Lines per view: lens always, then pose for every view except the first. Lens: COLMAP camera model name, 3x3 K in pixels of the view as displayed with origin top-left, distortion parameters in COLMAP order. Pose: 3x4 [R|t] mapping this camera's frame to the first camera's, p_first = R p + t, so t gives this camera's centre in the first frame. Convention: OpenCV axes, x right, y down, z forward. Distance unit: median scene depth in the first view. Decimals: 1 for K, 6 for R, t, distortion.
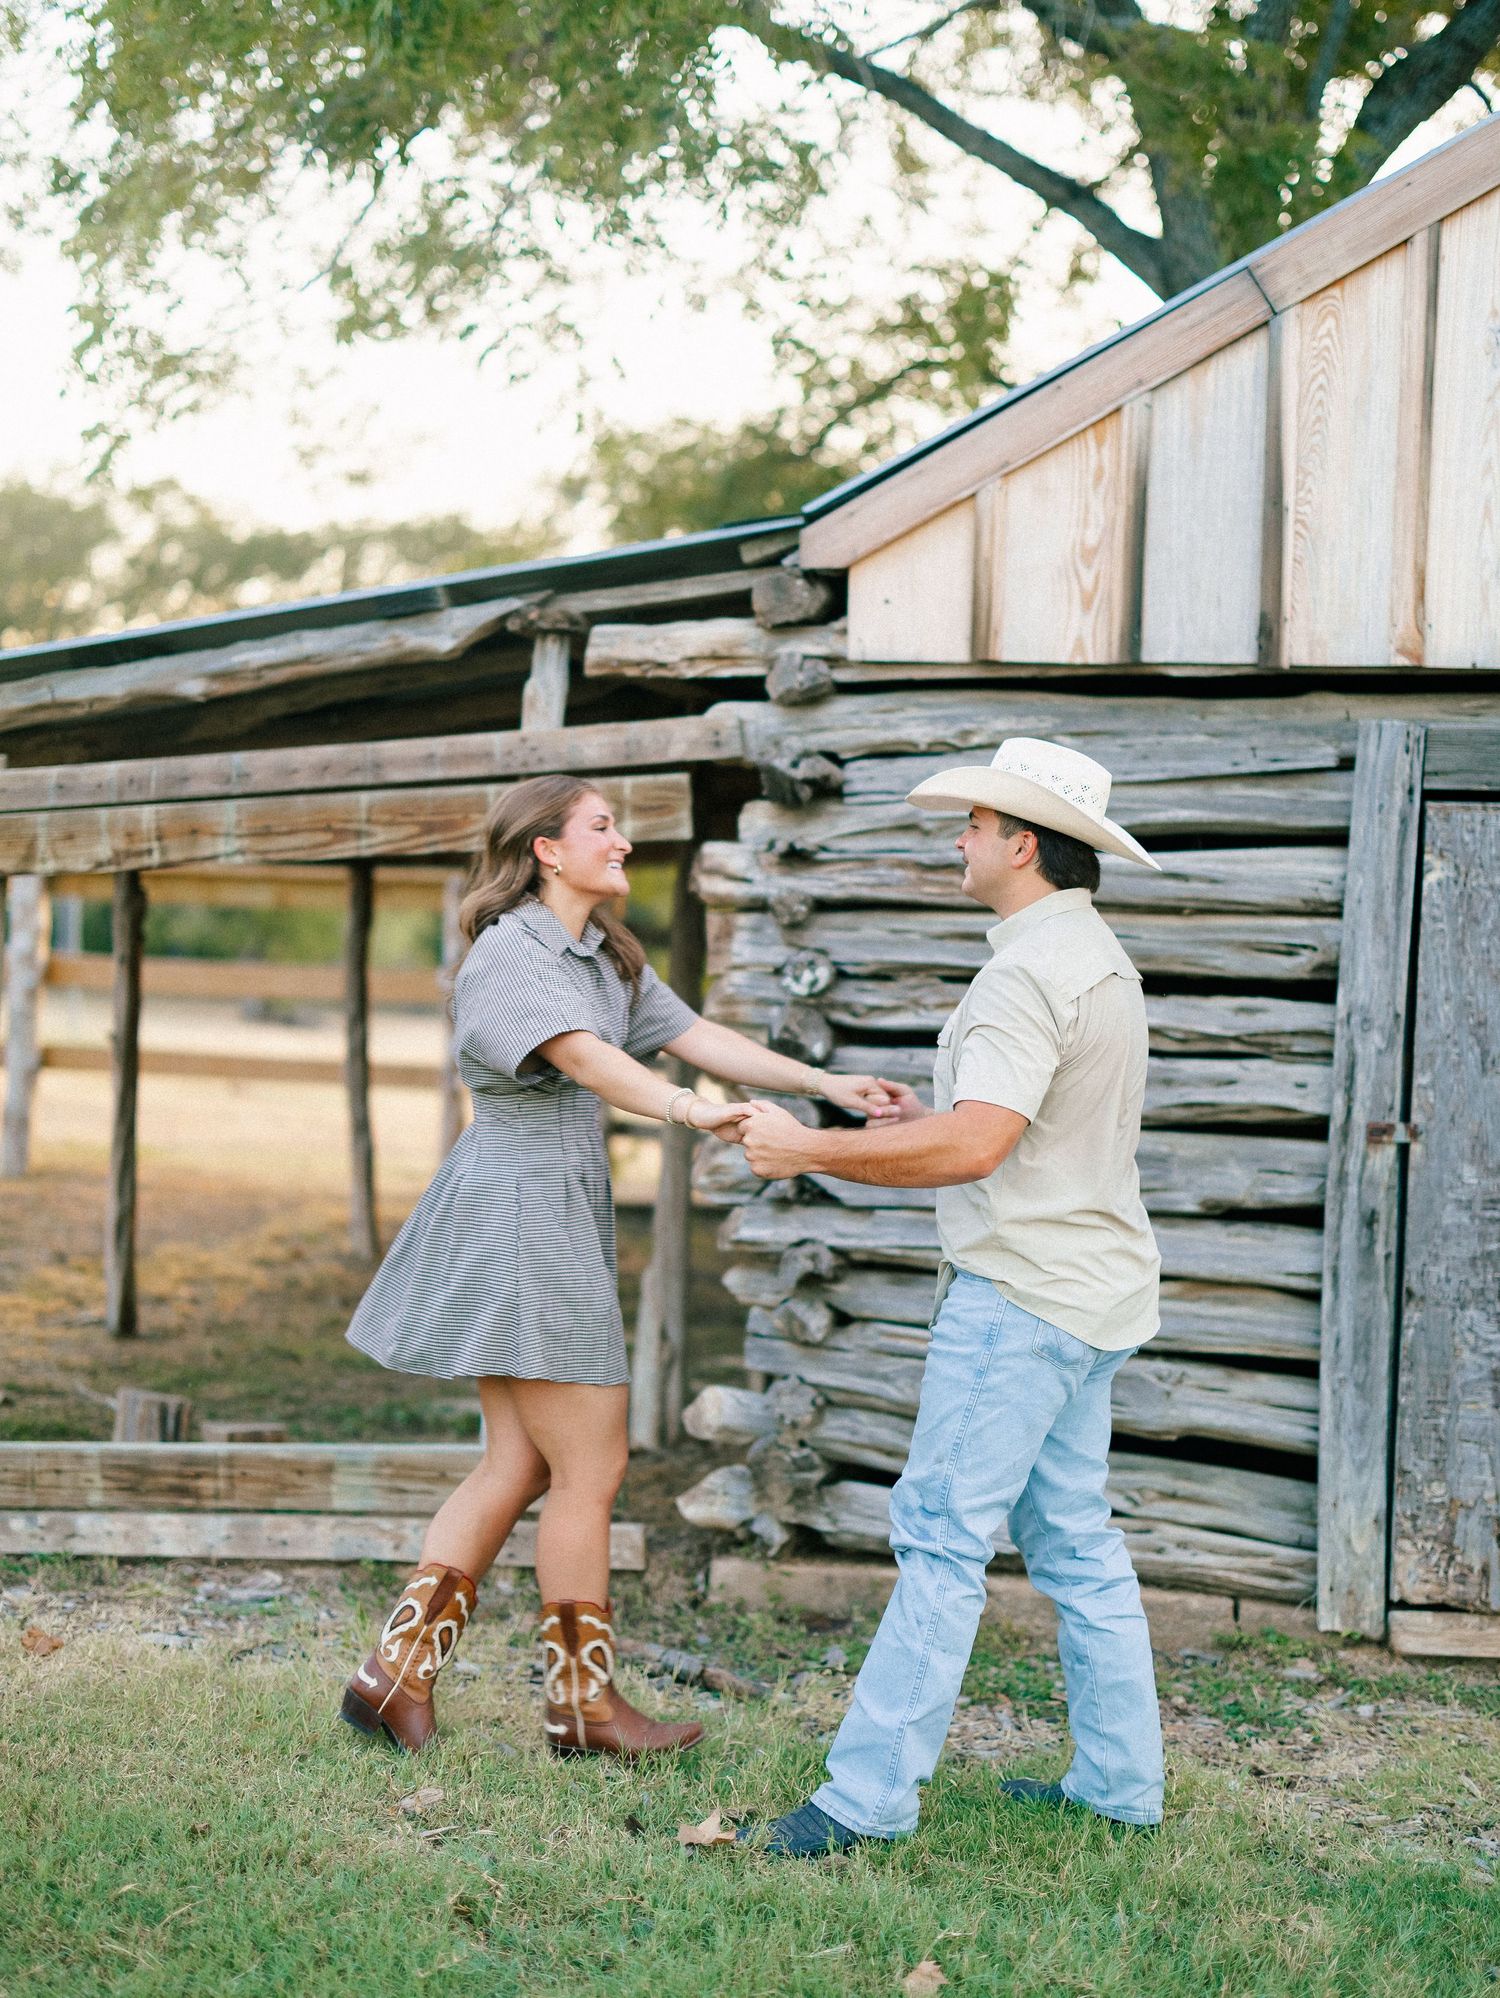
lens RADIAL K [[2985.8, 0, 776.6], [0, 2985.8, 1019.4], [0, 0, 1]] dist [0.002676, 0.077361]
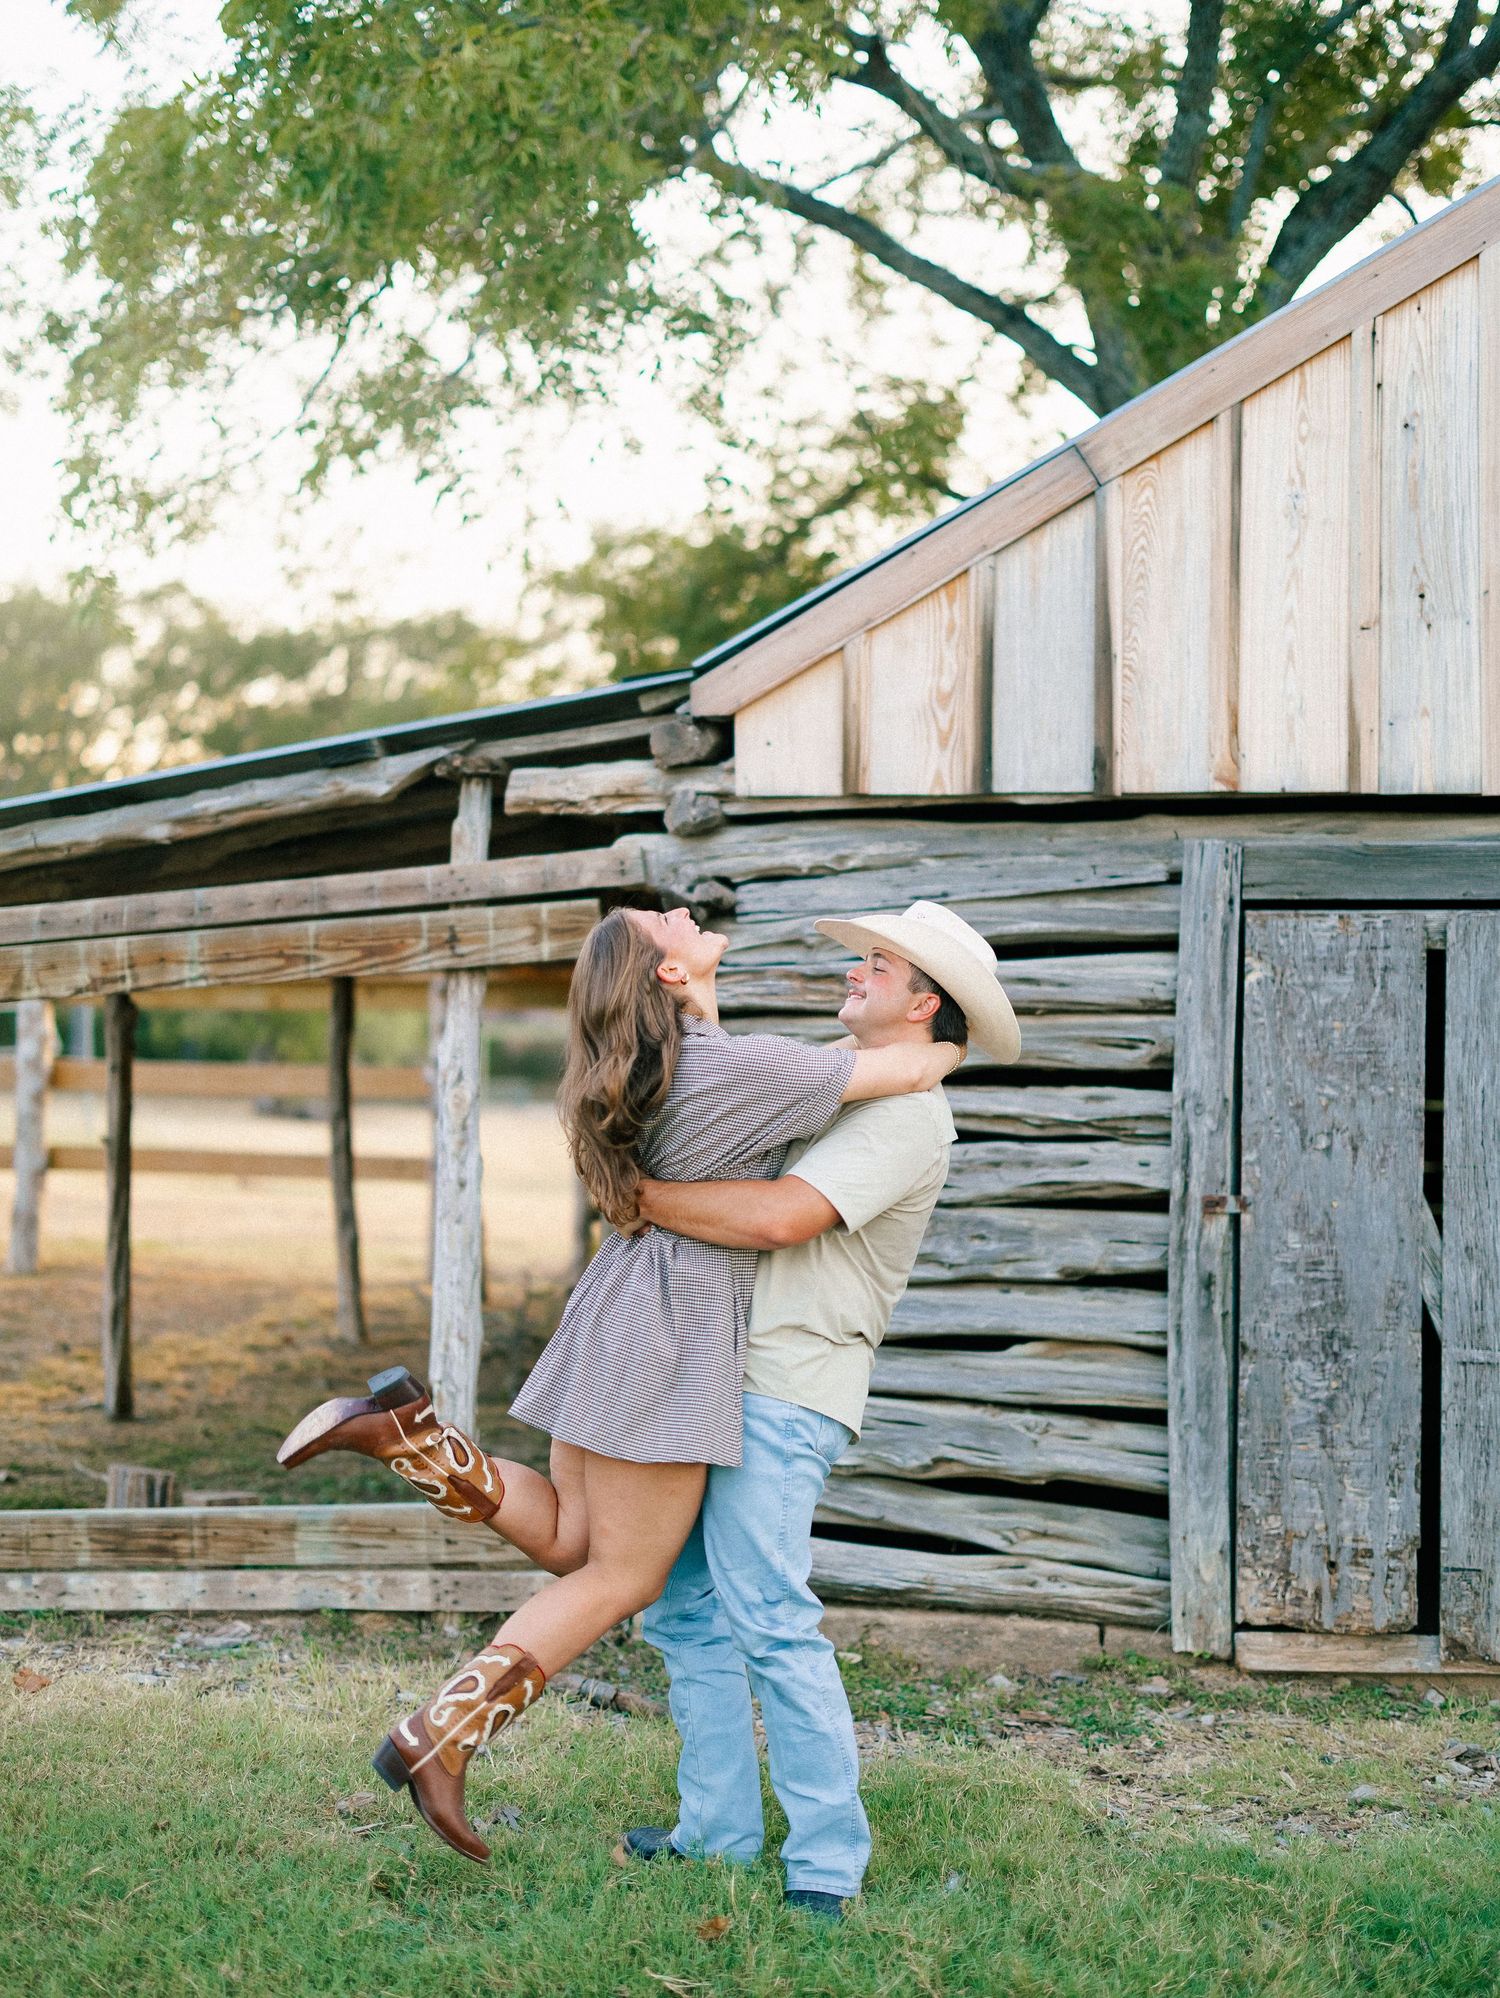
lens RADIAL K [[2952.2, 0, 750.0], [0, 2952.2, 999.0], [0, 0, 1]] dist [0.003599, 0.061641]
pose [[0.999675, -0.023344, -0.010233, 0.039591], [0.022976, 0.999131, -0.034764, -0.004785], [0.011035, 0.034518, 0.999343, -0.114326]]
